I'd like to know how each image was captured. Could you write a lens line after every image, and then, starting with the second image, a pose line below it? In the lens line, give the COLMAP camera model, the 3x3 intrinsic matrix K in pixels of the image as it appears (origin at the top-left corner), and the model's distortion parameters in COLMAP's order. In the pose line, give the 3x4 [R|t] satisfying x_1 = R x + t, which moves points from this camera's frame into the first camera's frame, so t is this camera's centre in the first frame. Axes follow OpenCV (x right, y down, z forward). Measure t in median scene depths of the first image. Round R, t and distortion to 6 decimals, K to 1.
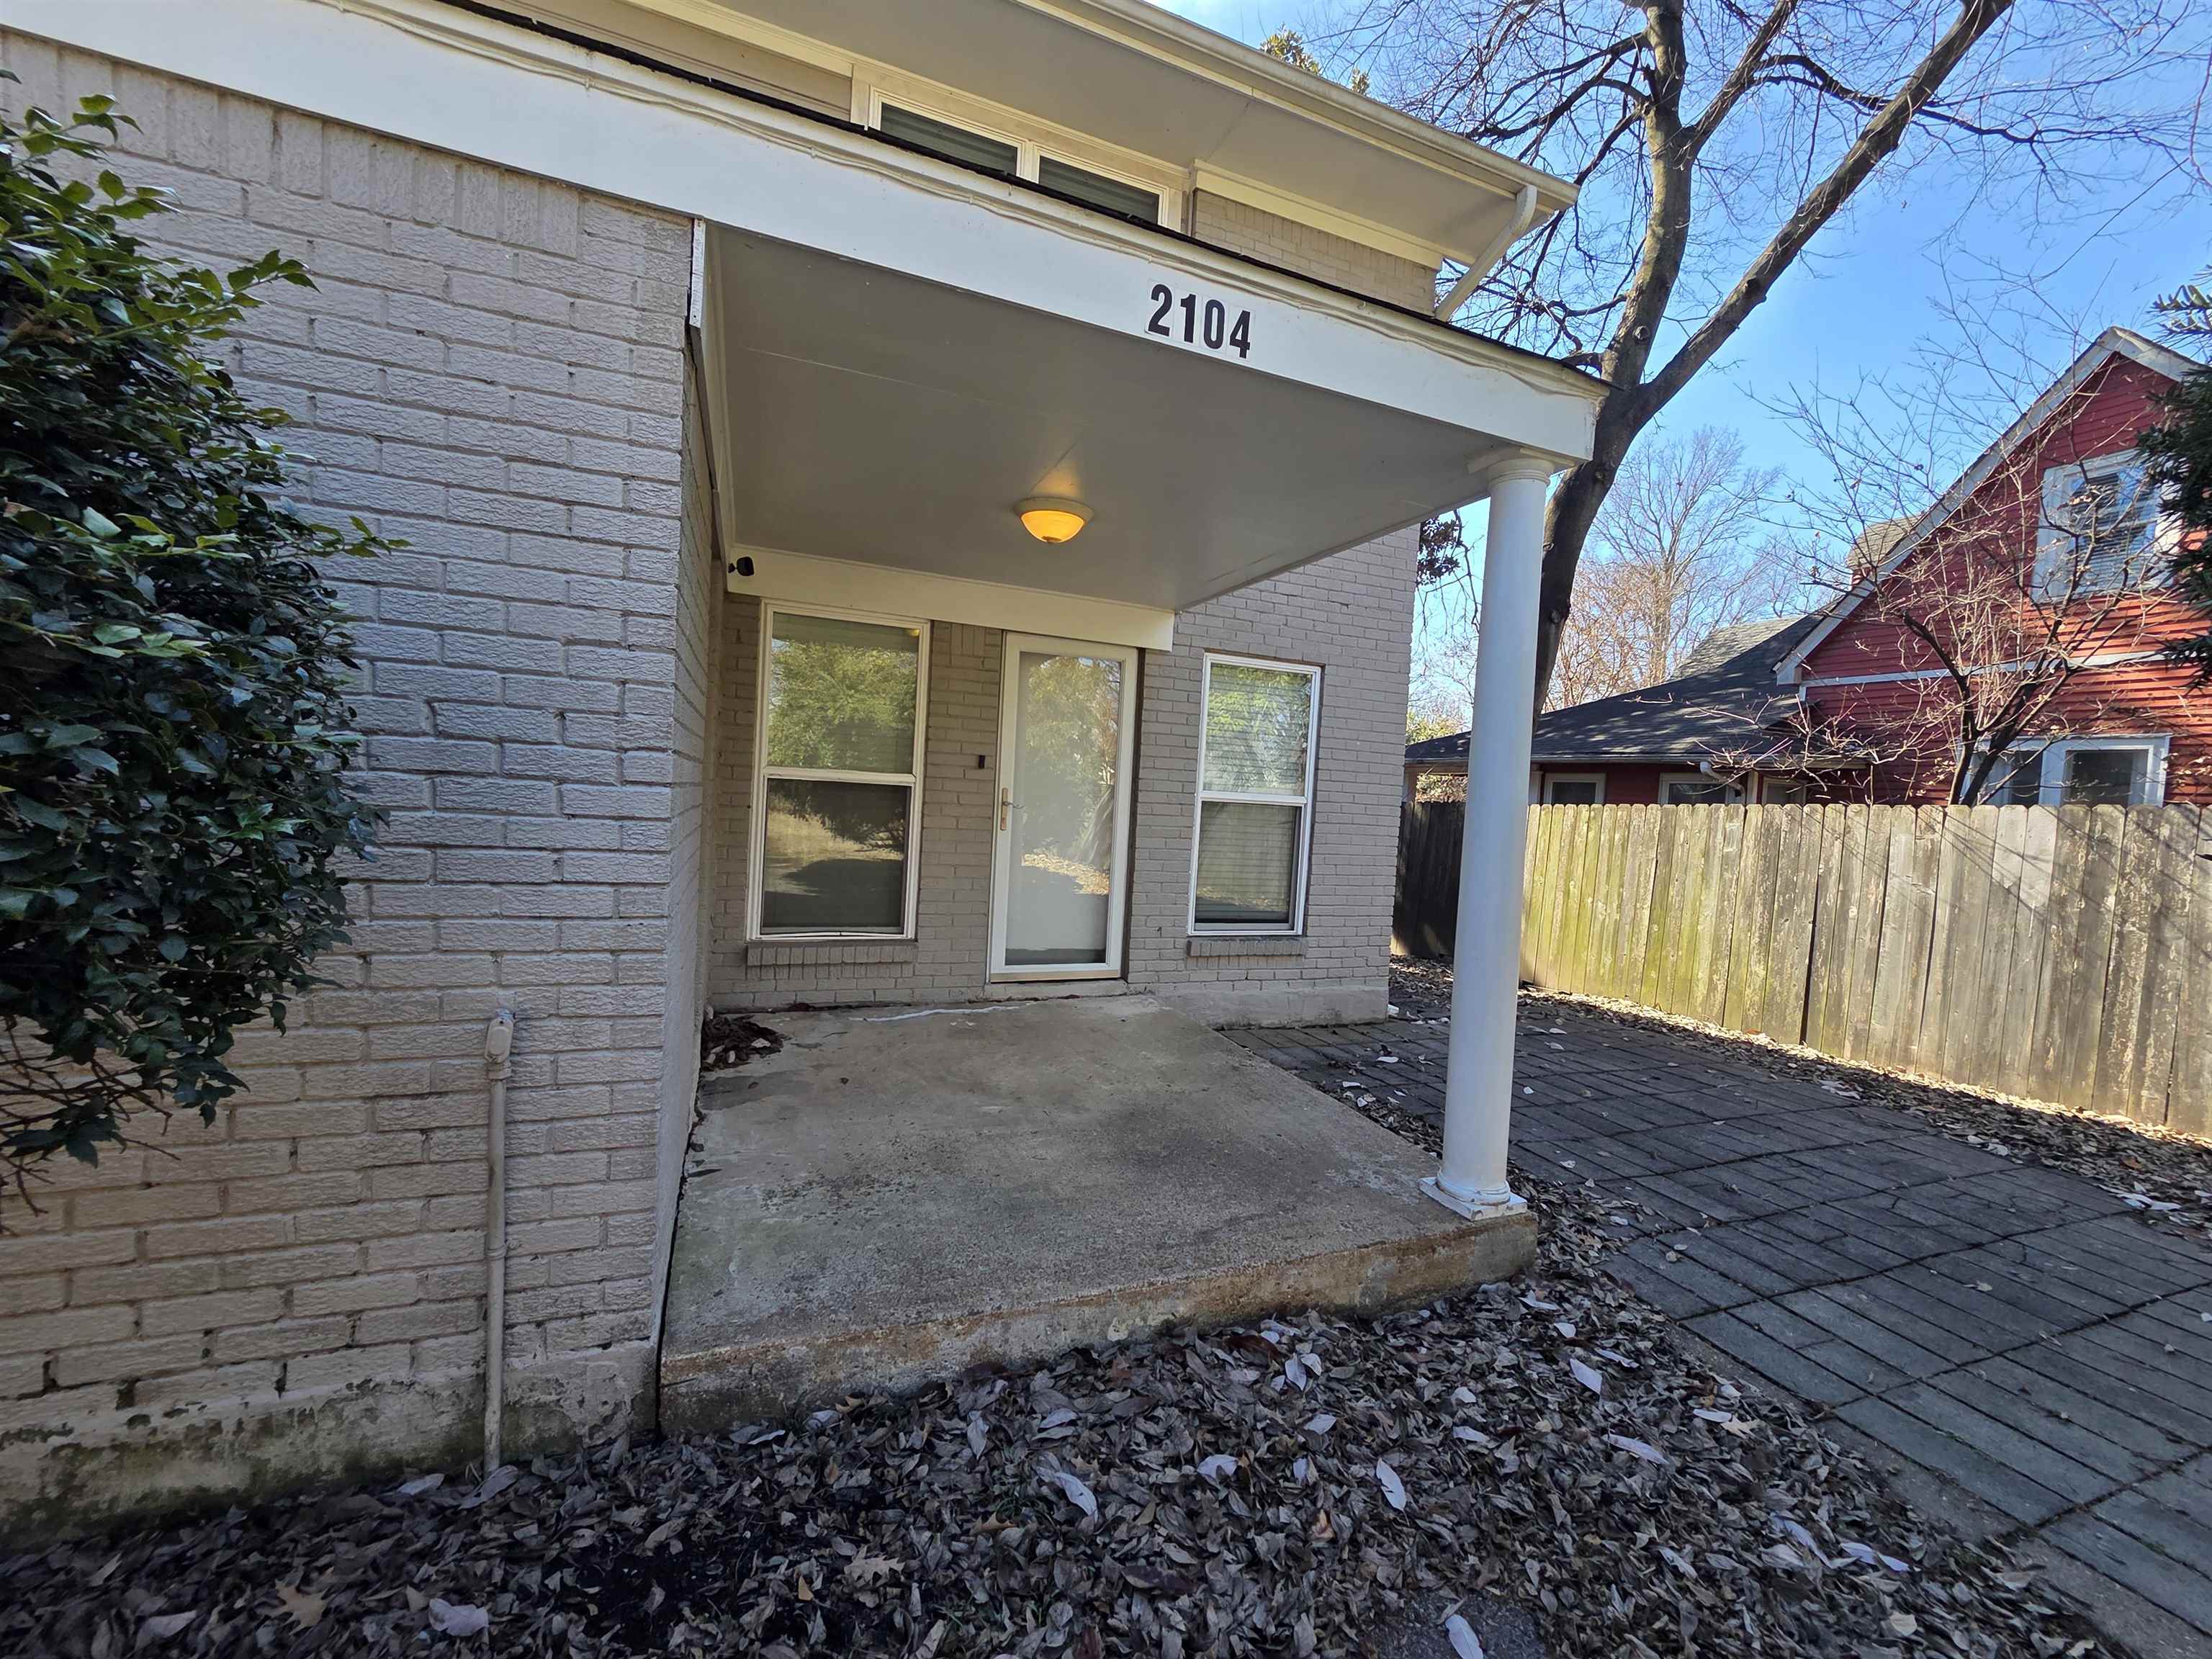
lens RADIAL K [[906.0, 0, 1119.0], [0, 906.0, 830.3], [0, 0, 1]] dist [0.002003, -0.000555]
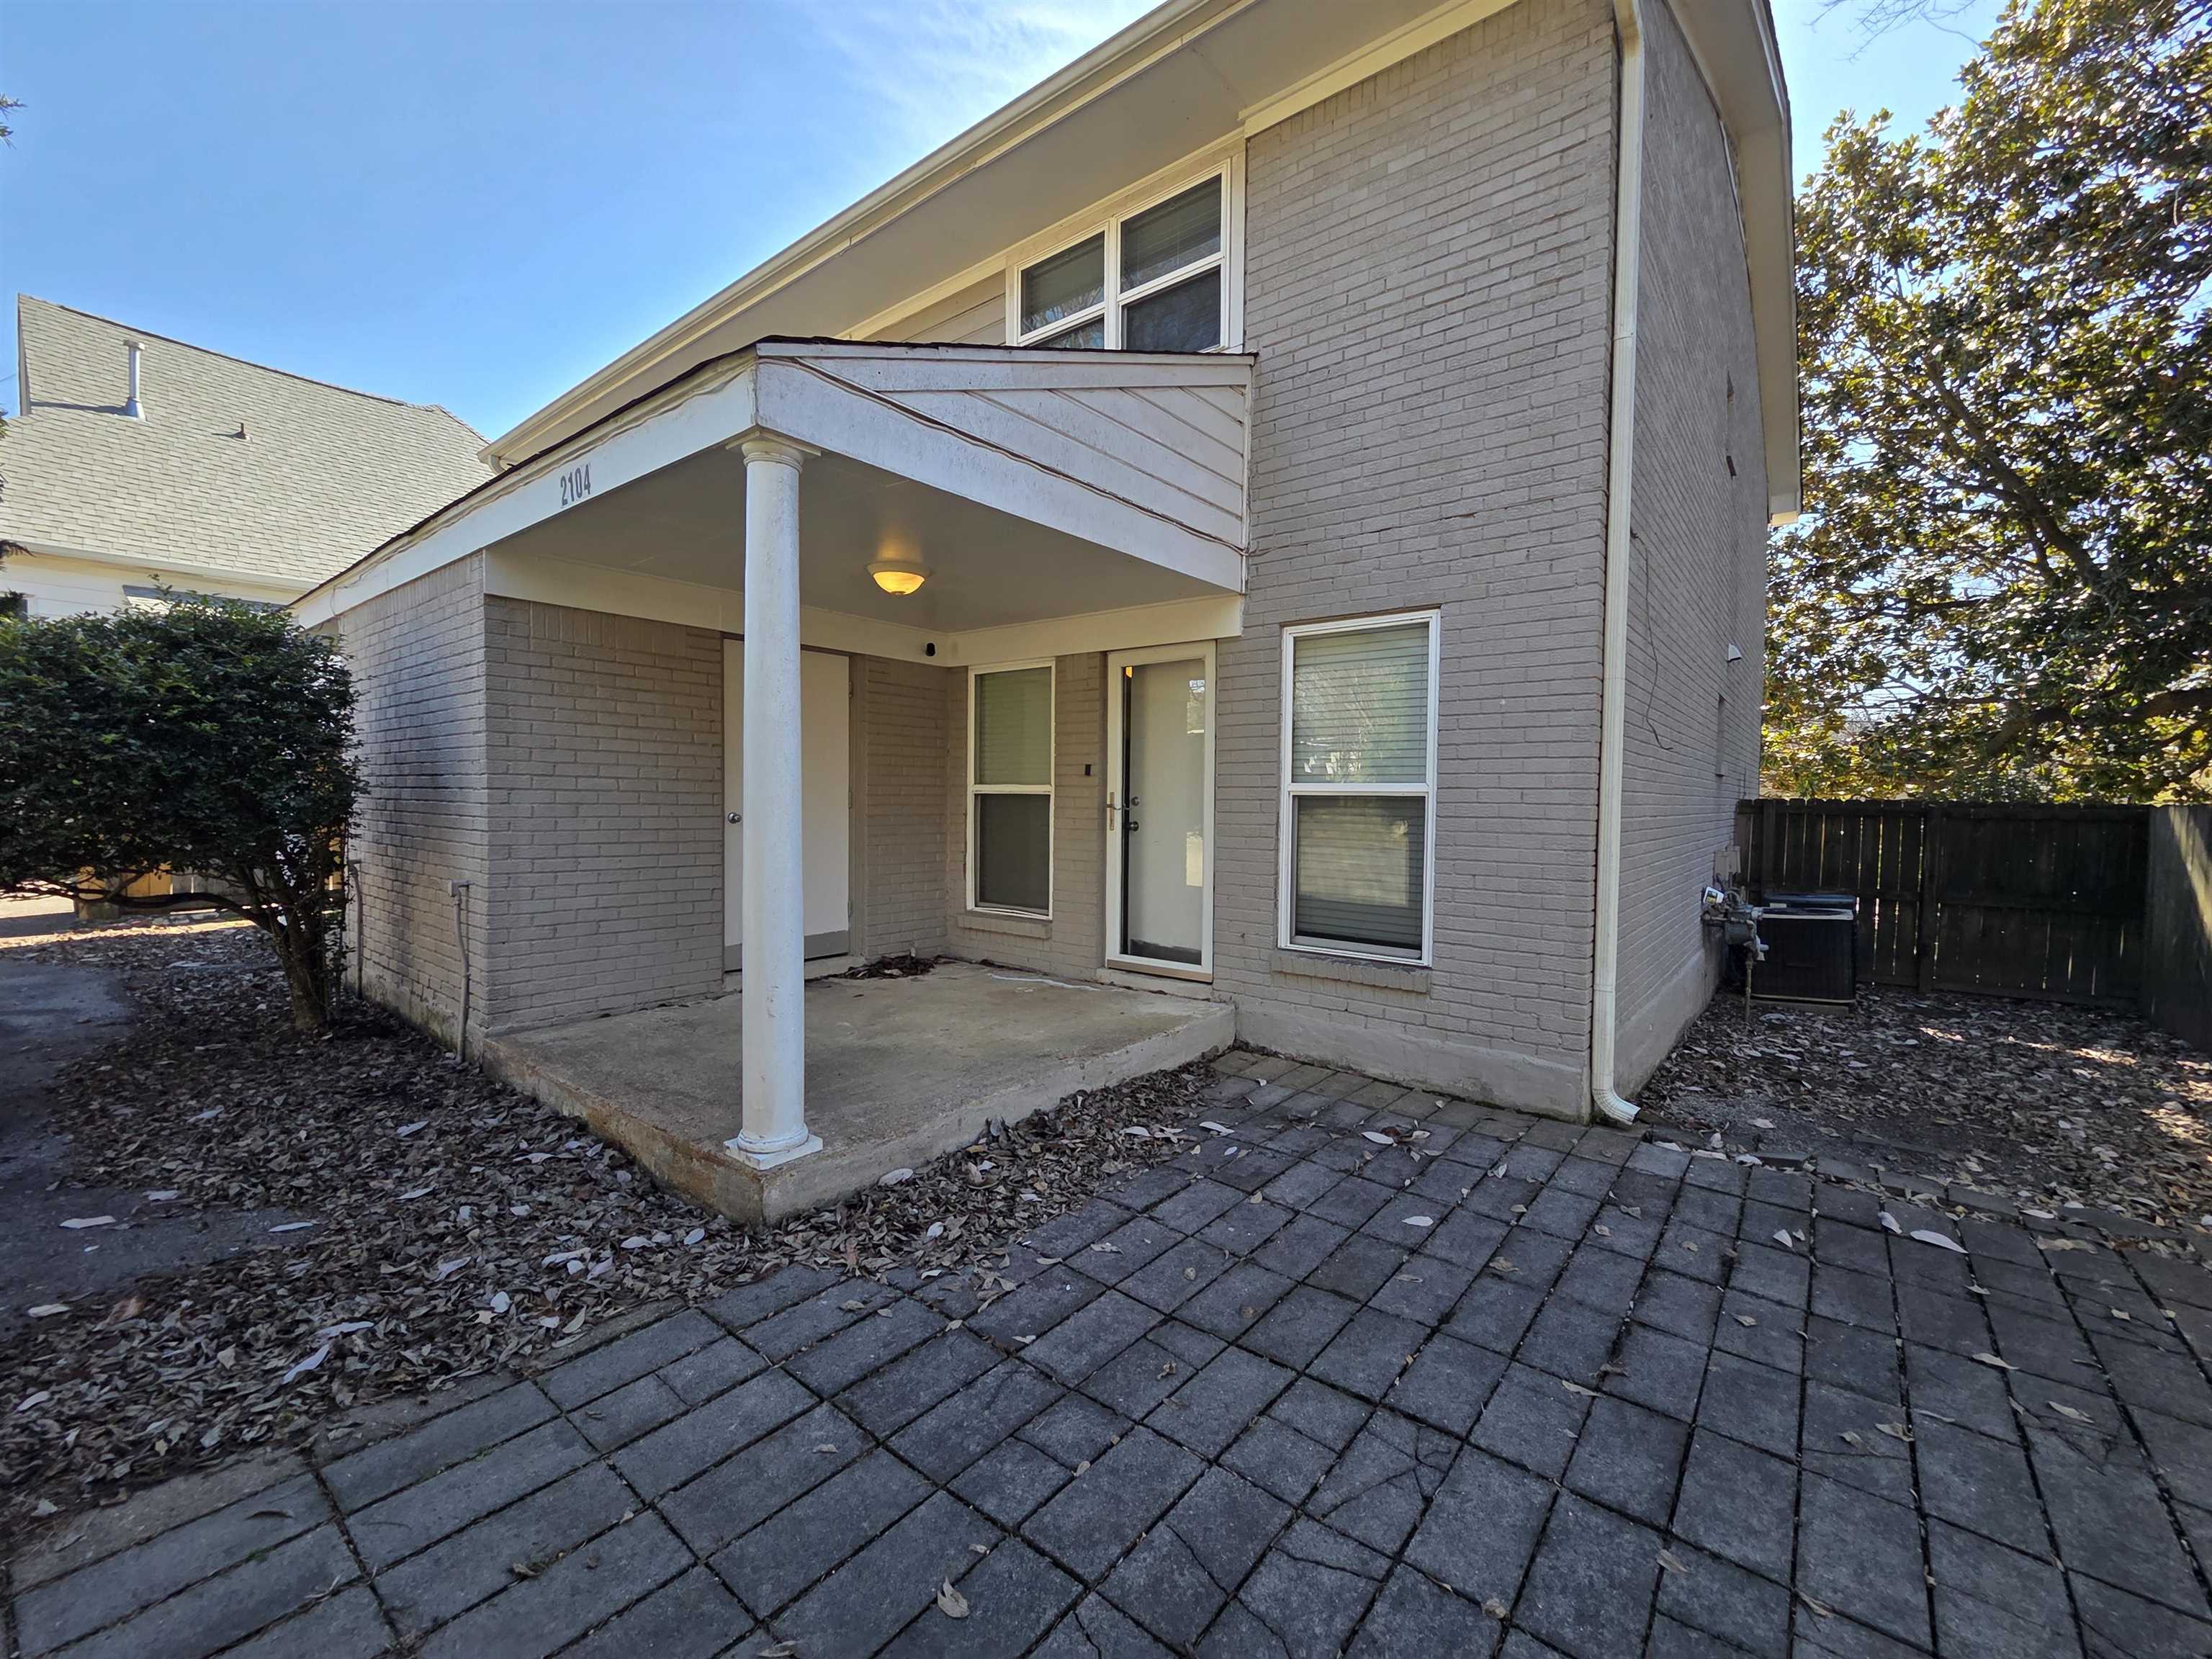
lens RADIAL K [[906.0, 0, 1113.5], [0, 906.0, 830.0], [0, 0, 1]] dist [0.002003, -0.000555]
pose [[0.486162, -0.021916, -0.873594, 0.912370], [-0.020745, 0.999114, -0.036610, 0.043615], [0.873622, 0.035921, 0.485277, 0.503376]]
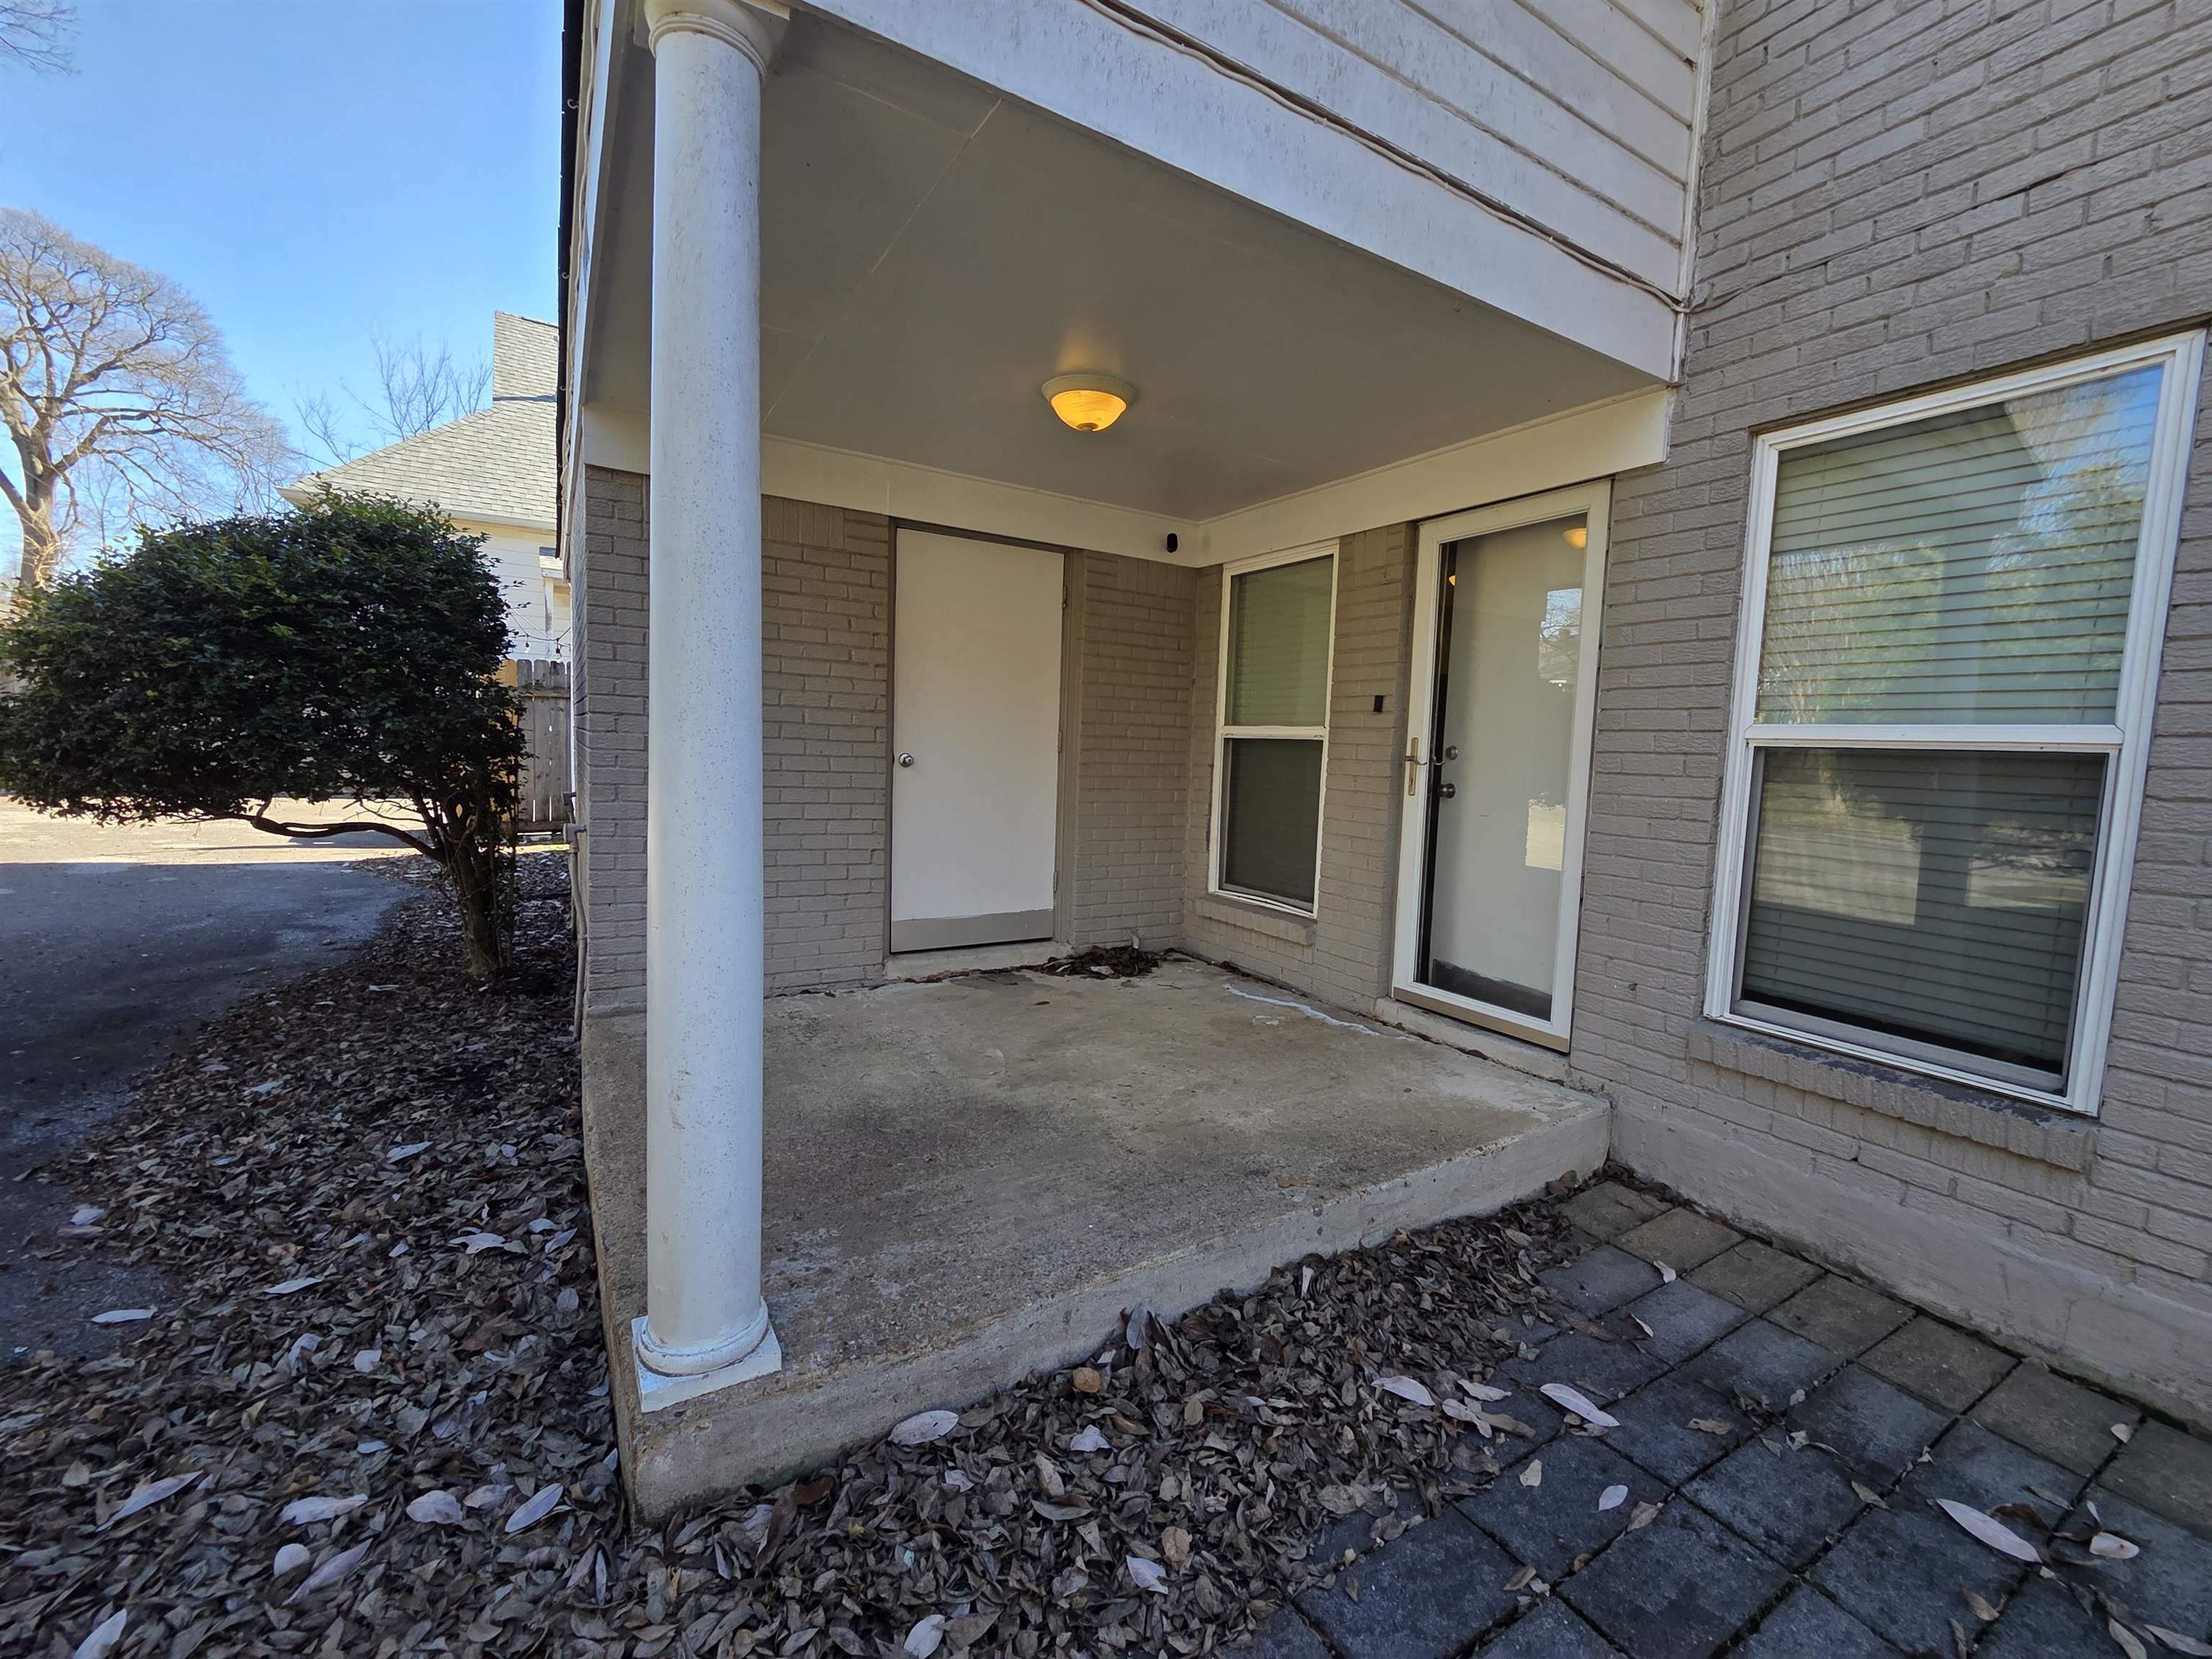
lens RADIAL K [[906.0, 0, 1116.8], [0, 906.0, 820.7], [0, 0, 1]] dist [0.002003, -0.000555]
pose [[0.166375, 0.029576, -0.985619, 0.603658], [-0.069611, 0.997409, 0.018179, 0.025656], [0.983602, 0.065585, 0.168002, 0.697378]]
